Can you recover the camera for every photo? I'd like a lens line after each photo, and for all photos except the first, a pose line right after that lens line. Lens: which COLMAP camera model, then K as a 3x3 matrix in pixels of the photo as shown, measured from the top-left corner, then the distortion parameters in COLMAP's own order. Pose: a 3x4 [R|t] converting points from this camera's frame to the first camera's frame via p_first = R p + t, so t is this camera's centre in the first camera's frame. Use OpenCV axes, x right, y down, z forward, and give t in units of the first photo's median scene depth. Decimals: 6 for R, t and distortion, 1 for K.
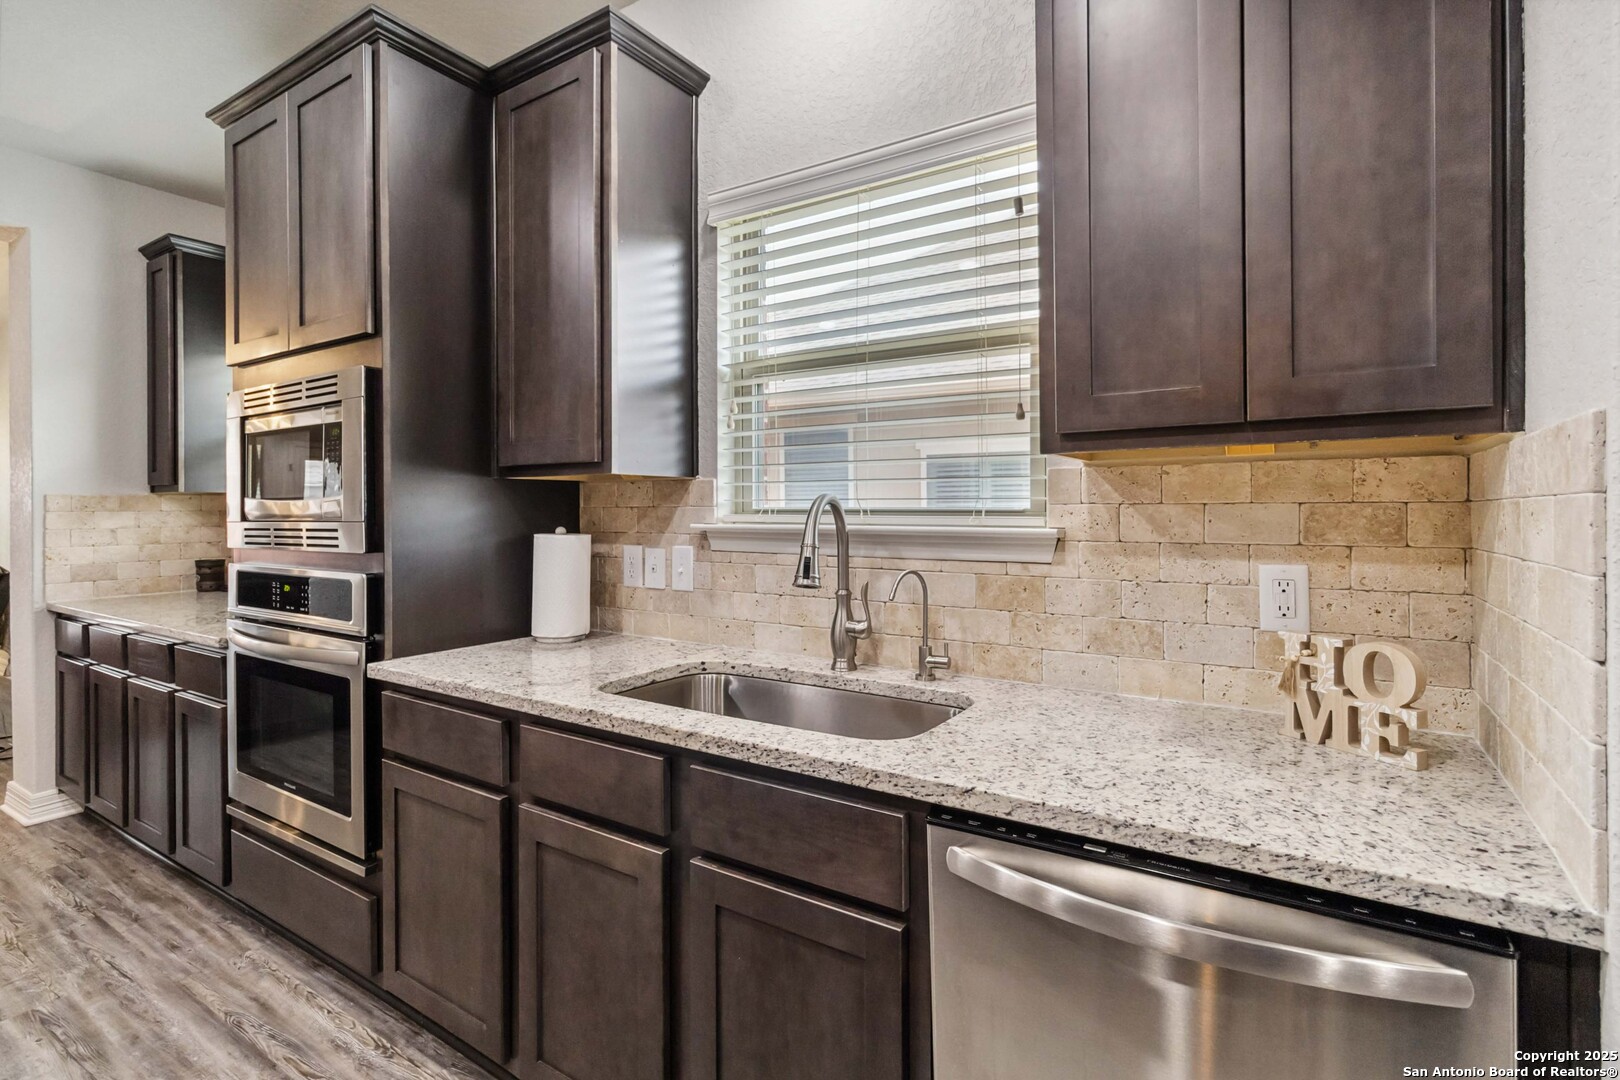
lens RADIAL K [[776.6, 0, 806.3], [0, 776.6, 503.0], [0, 0, 1]] dist [0.000332, 0.001483]
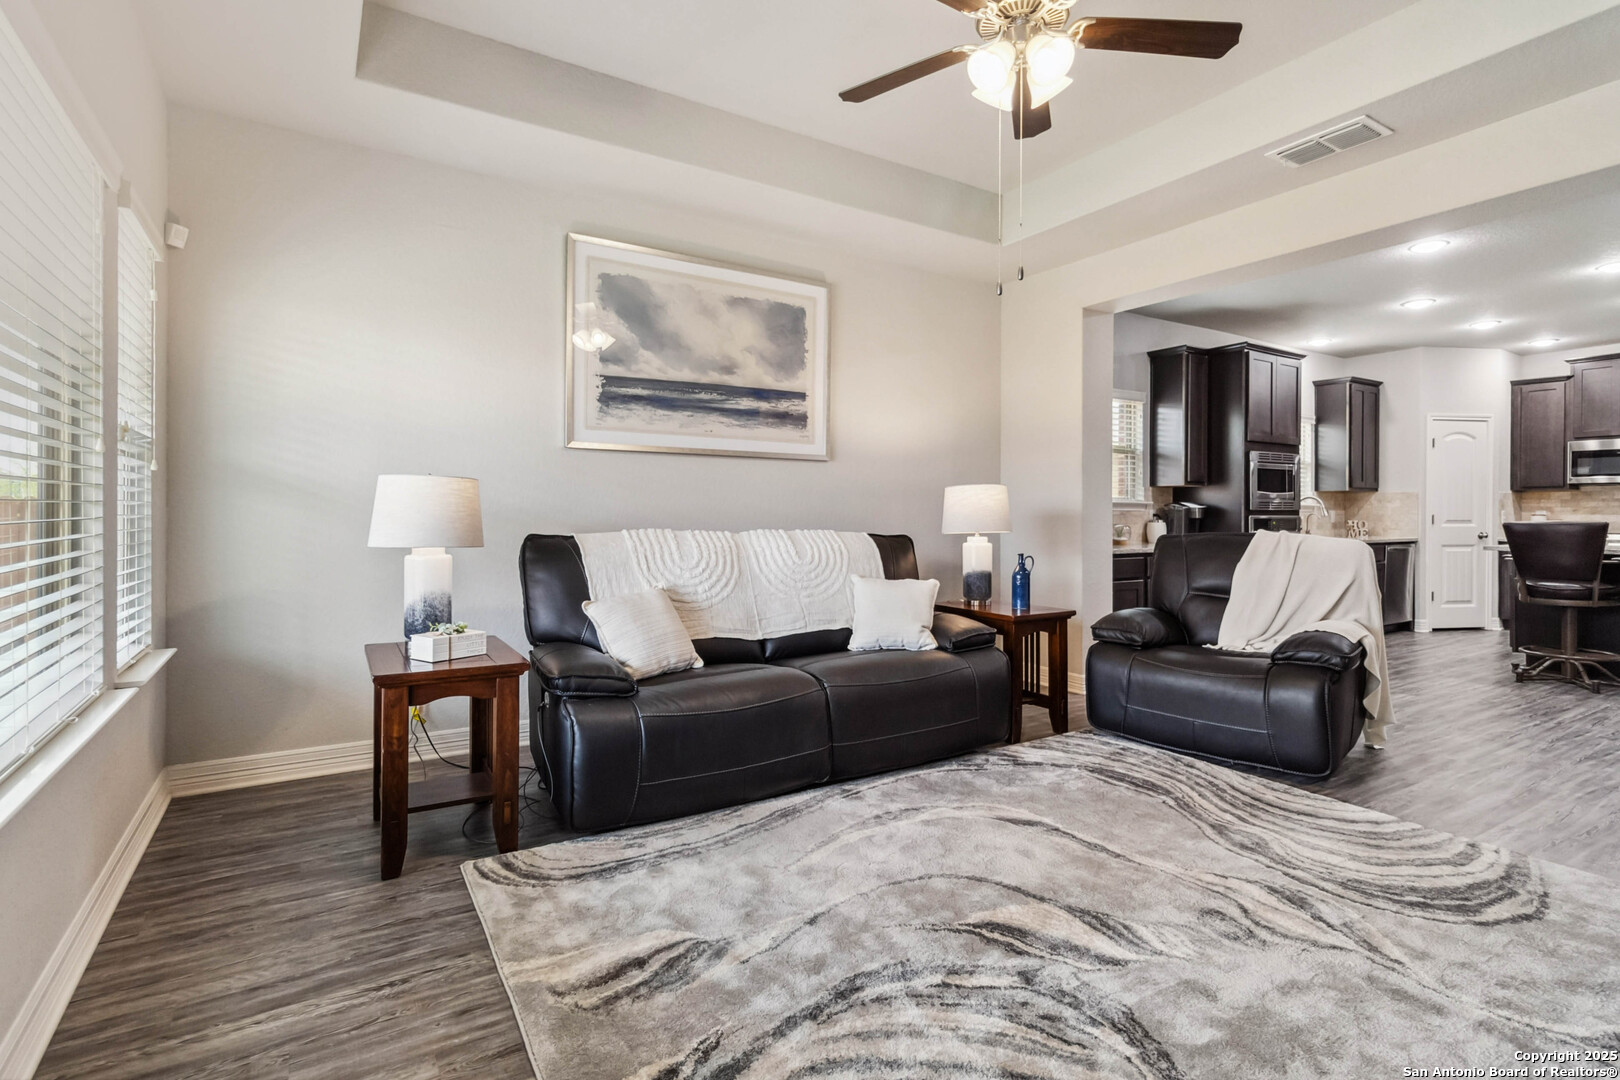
lens RADIAL K [[776.6, 0, 806.3], [0, 776.6, 503.0], [0, 0, 1]] dist [0.000332, 0.001483]
pose [[0.420420, 0.013814, 0.907224, -4.664297], [-0.011599, 0.999884, -0.009849, 0.093539], [-0.907255, -0.006382, 0.420532, 1.582293]]
